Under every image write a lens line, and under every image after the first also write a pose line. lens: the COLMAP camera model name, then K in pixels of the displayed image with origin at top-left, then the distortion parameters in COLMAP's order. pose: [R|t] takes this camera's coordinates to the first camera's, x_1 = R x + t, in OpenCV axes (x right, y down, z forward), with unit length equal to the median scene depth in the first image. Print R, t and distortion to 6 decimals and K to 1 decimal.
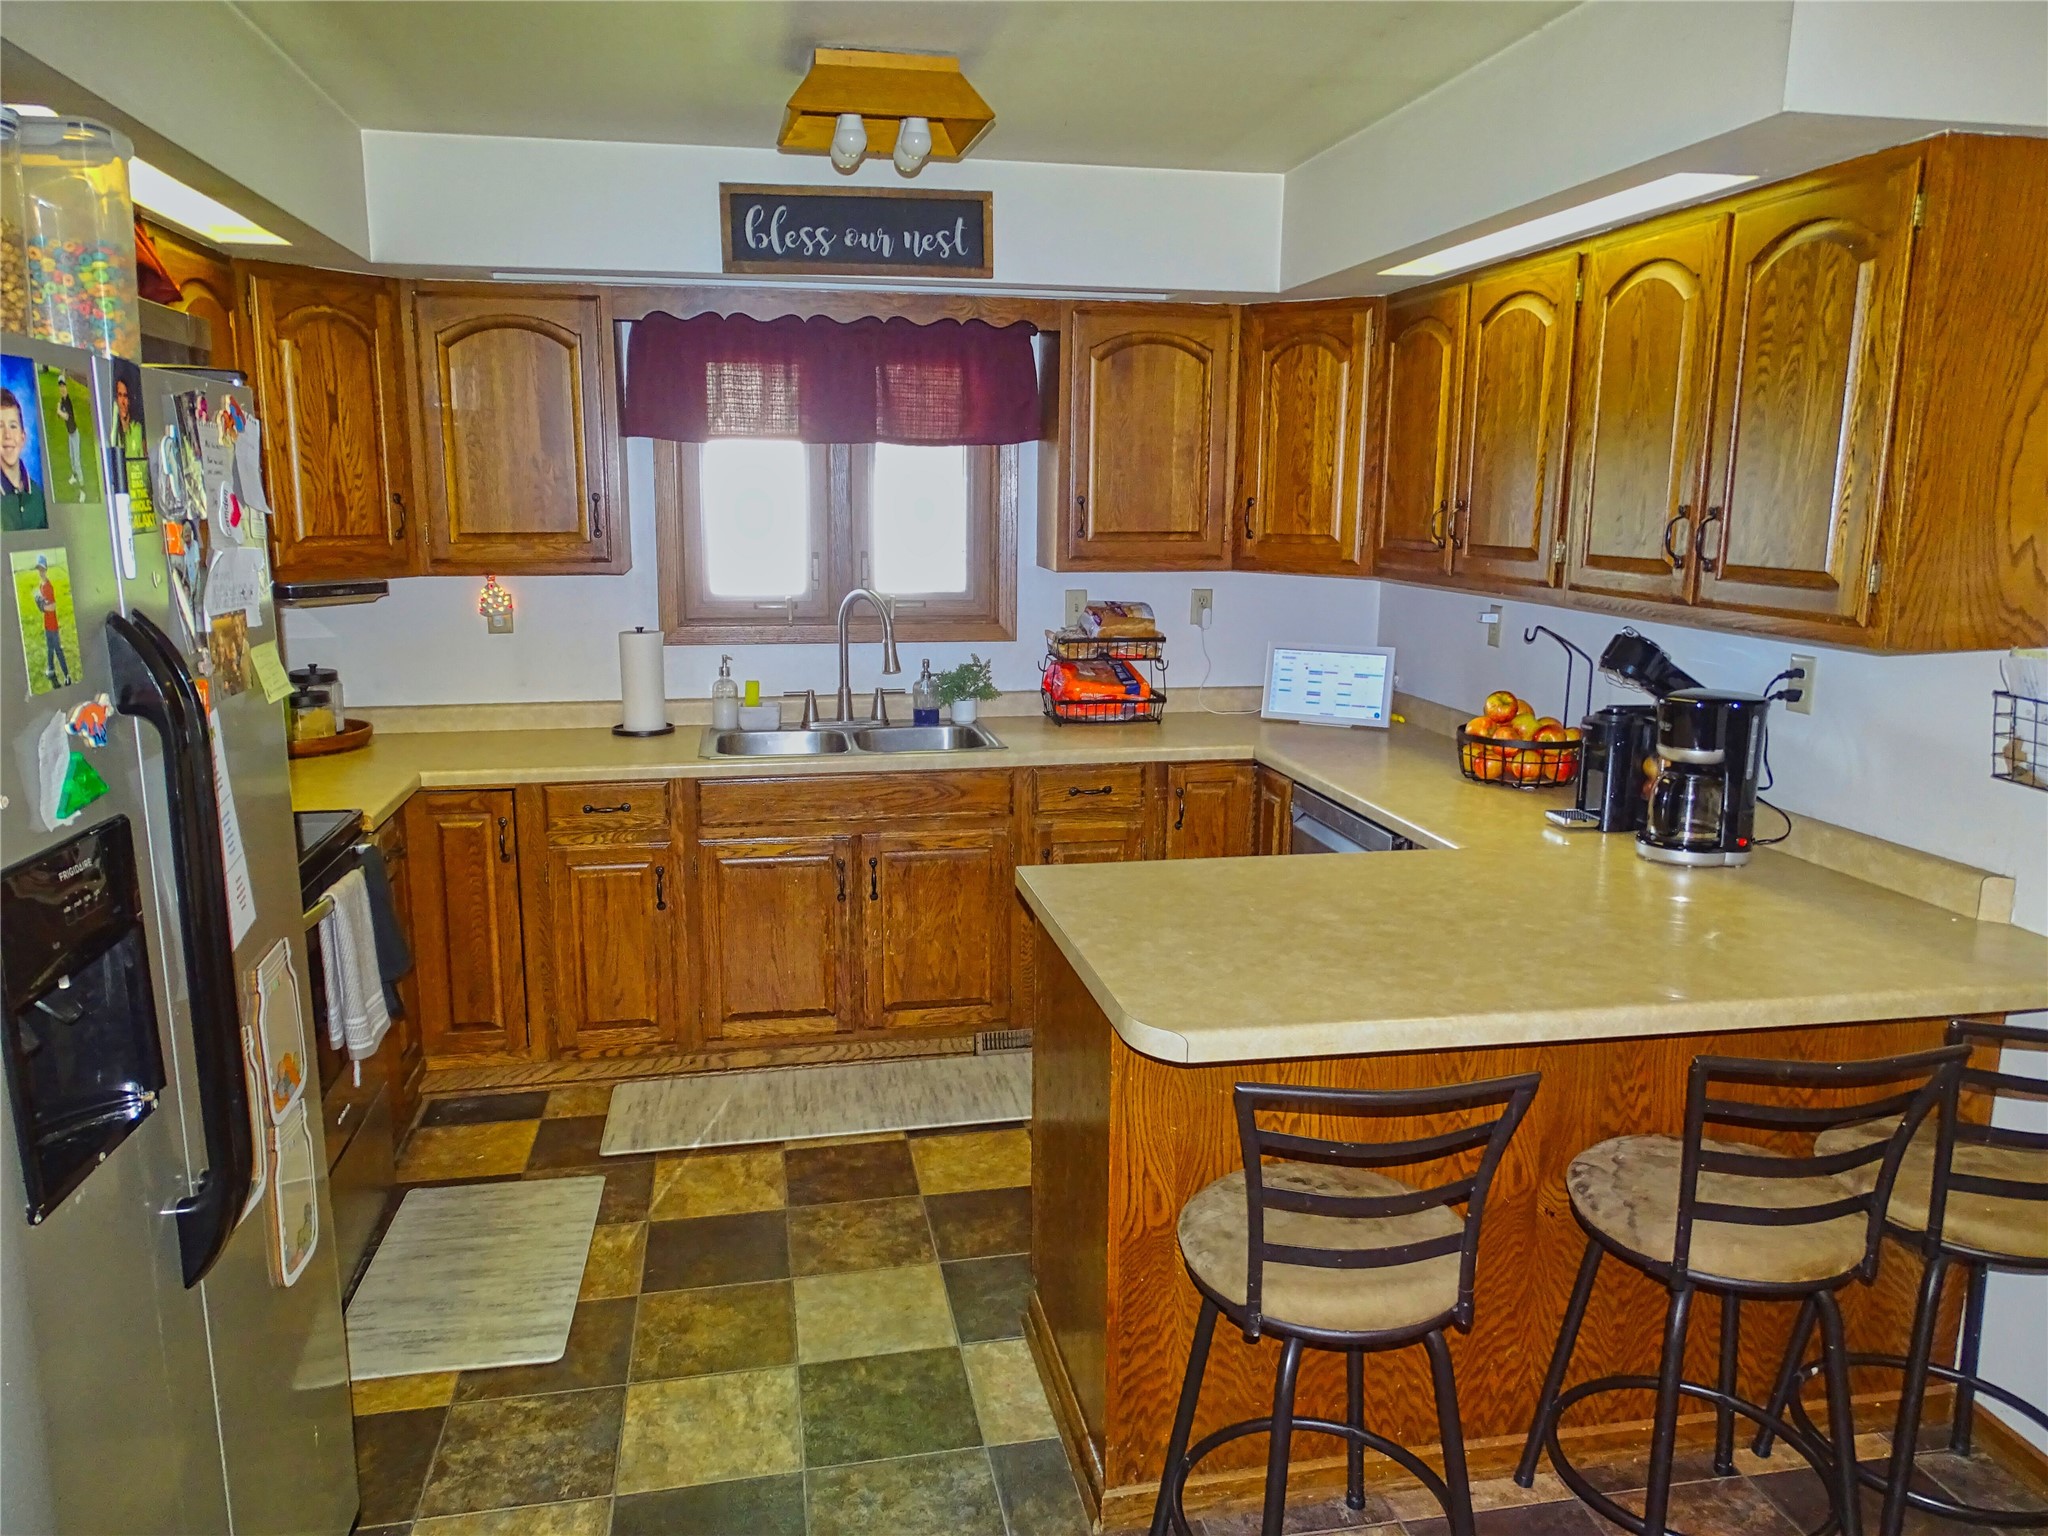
lens RADIAL K [[1466.6, 0, 1024.0], [0, 1466.6, 768.0], [0, 0, 1]] dist [0.005006, 0.003578]
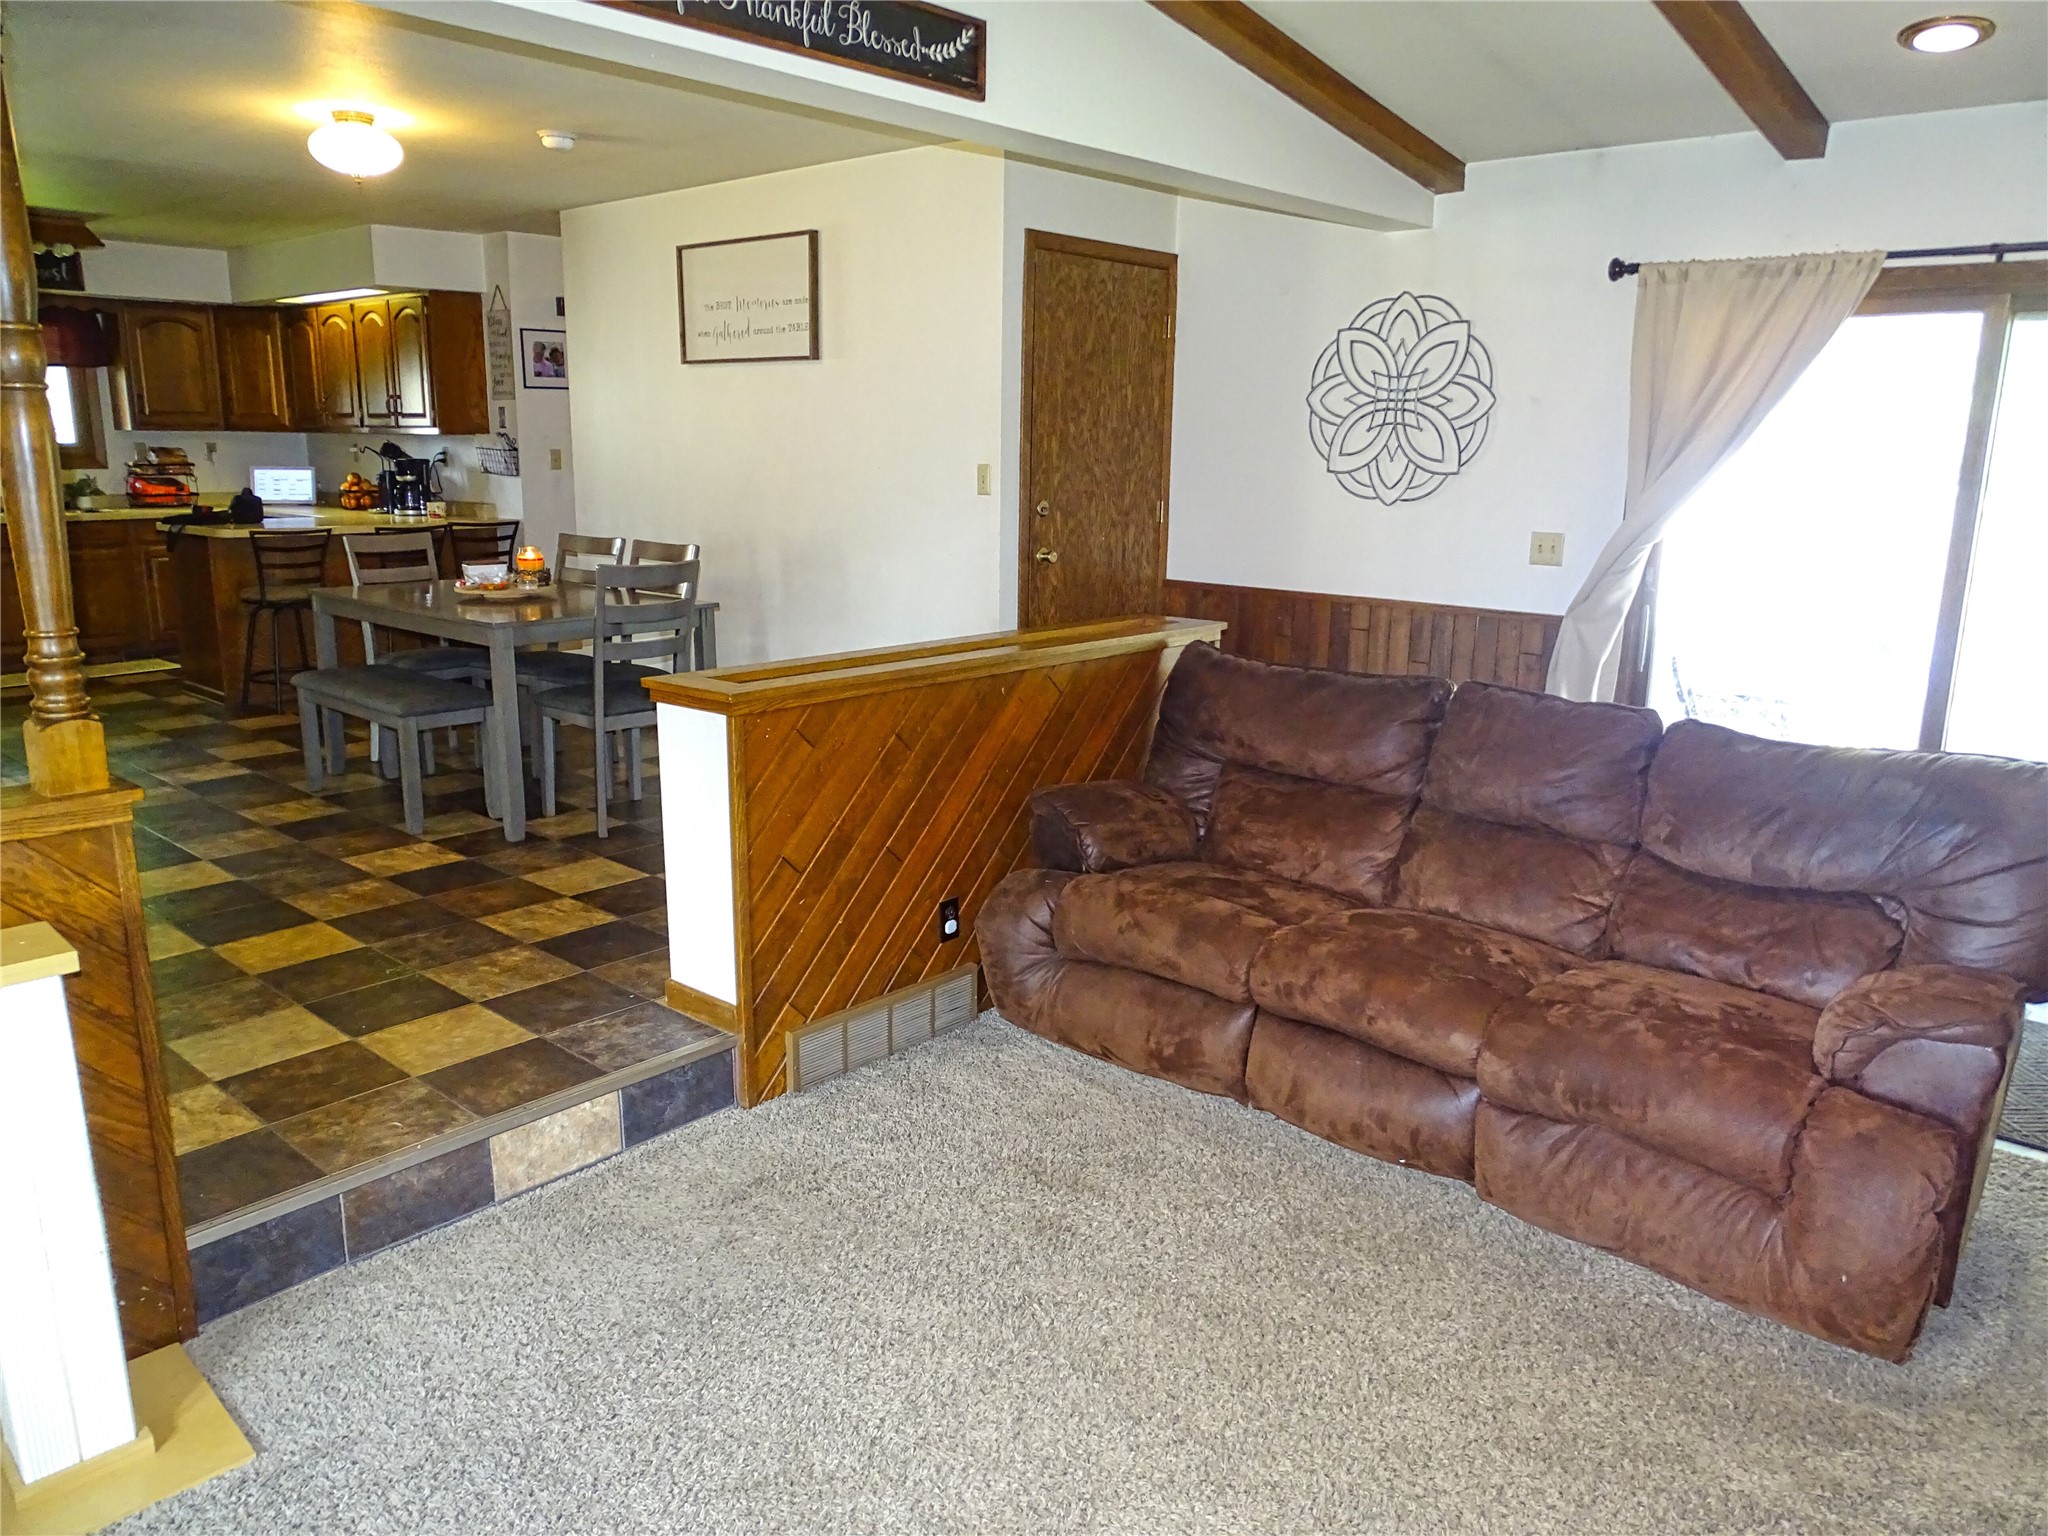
lens RADIAL K [[1466.6, 0, 1024.0], [0, 1466.6, 768.0], [0, 0, 1]] dist [0.005006, 0.003578]
pose [[0.804064, -0.131173, 0.579892, -0.256820], [0.107488, 0.991358, 0.075208, 0.355066], [-0.584745, 0.001859, 0.811215, -1.586736]]
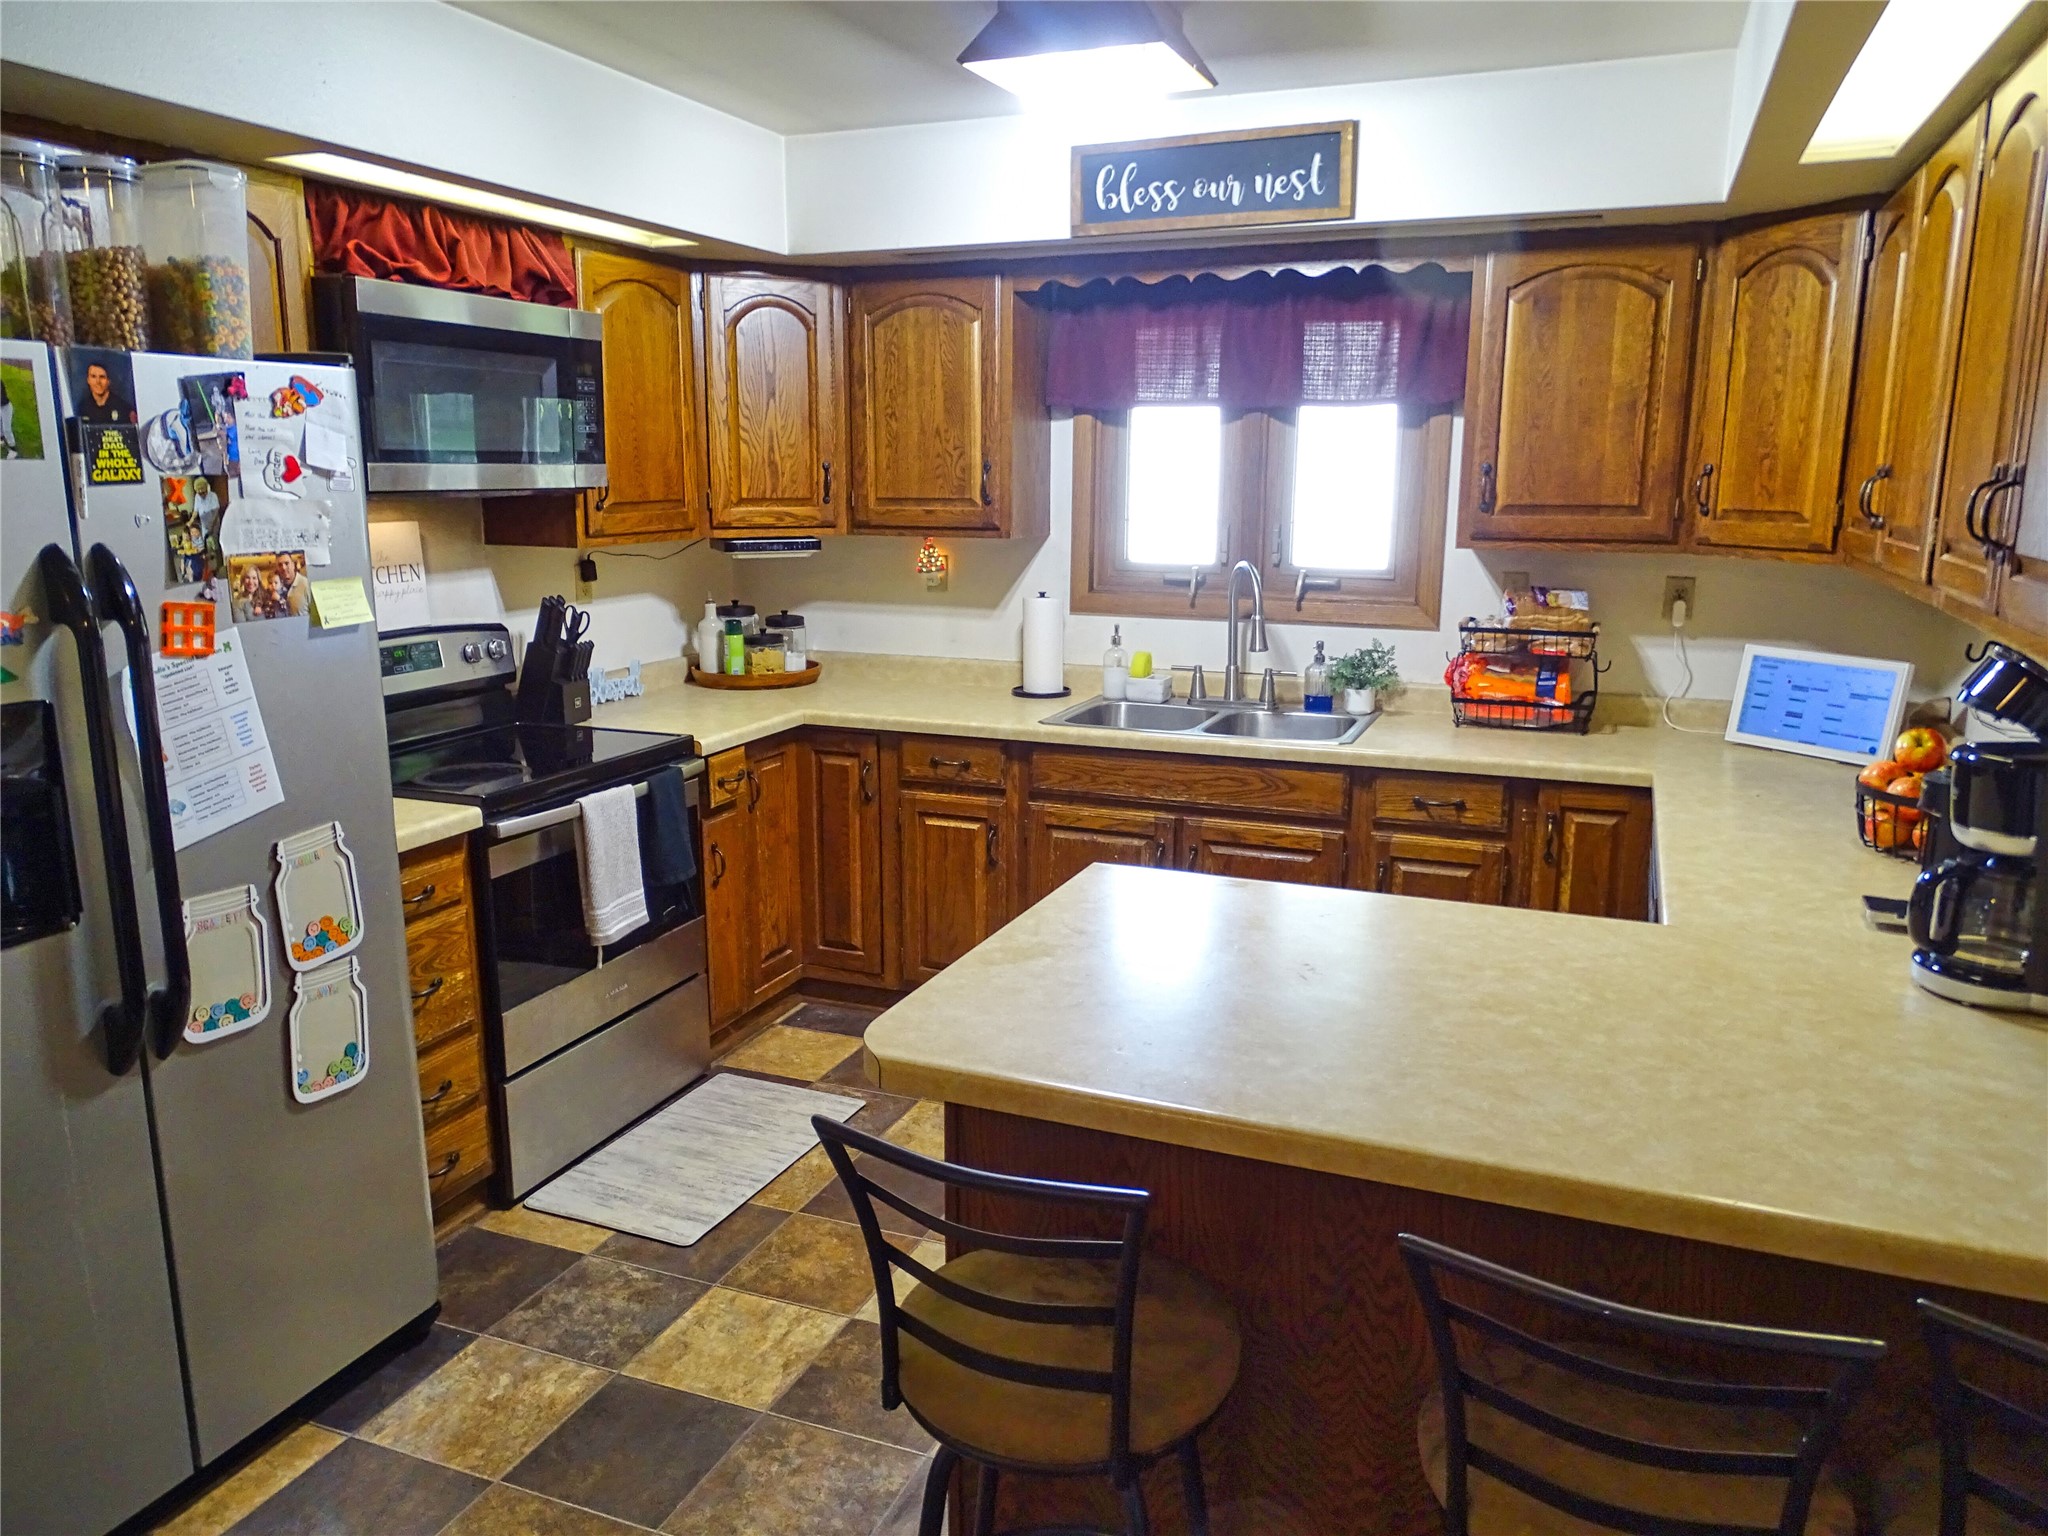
lens RADIAL K [[1459.7, 0, 1030.7], [0, 1459.7, 762.0], [0, 0, 1]] dist [-0.001900, 0.006848]
pose [[0.838962, 0.105891, -0.533788, 0.317722], [-0.099018, 0.994216, 0.041600, -0.020823], [0.535105, 0.017954, 0.844594, 0.146399]]
